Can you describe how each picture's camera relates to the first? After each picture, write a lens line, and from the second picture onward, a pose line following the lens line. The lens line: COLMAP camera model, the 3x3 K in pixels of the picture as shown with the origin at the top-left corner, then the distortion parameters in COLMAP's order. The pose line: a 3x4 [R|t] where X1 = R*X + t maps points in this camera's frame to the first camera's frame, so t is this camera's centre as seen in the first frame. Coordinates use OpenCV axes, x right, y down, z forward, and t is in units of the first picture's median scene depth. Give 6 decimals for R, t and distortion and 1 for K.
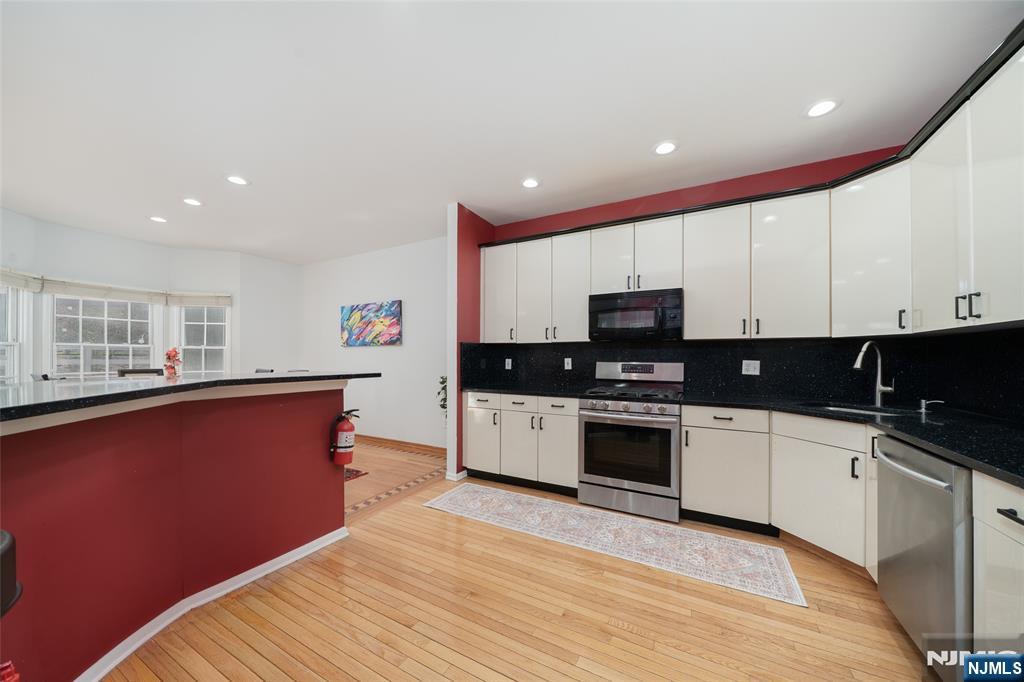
lens RADIAL K [[359.1, 0, 511.0], [0, 359.1, 360.7], [0, 0, 1]] dist [-0.001000, -0.000097]
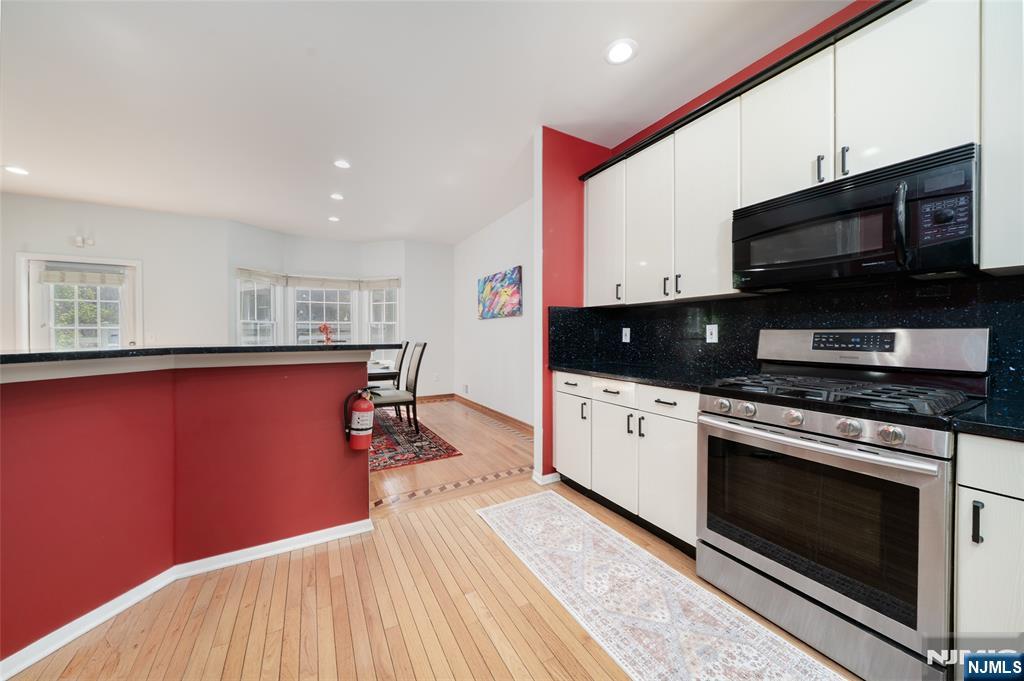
lens RADIAL K [[355.3, 0, 512.0], [0, 355.3, 340.5], [0, 0, 1]] dist [-0.001793, -0.000233]
pose [[0.850470, 0.003508, -0.526011, 0.196515], [0.002558, 0.999938, 0.010804, 0.012899], [0.526017, -0.010534, 0.850409, 0.311725]]
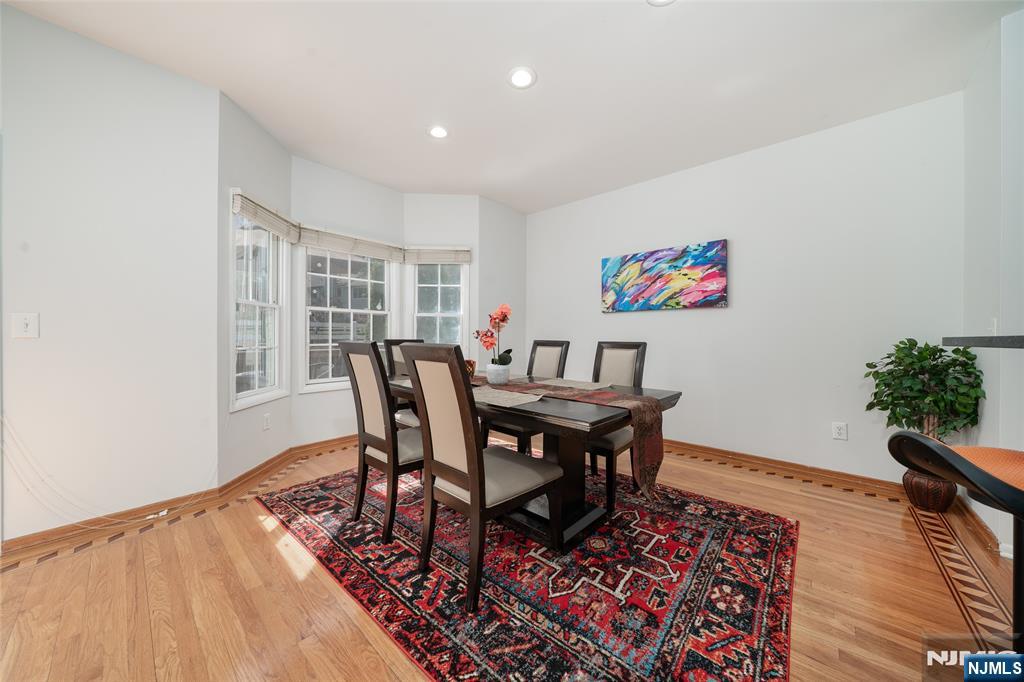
lens RADIAL K [[355.3, 0, 512.0], [0, 355.3, 341.0], [0, 0, 1]] dist [-0.001793, -0.000233]
pose [[0.976076, 0.004933, -0.217372, -0.752113], [-0.004499, 0.999987, 0.002494, 0.027349], [0.217382, -0.001457, 0.976086, 0.366932]]
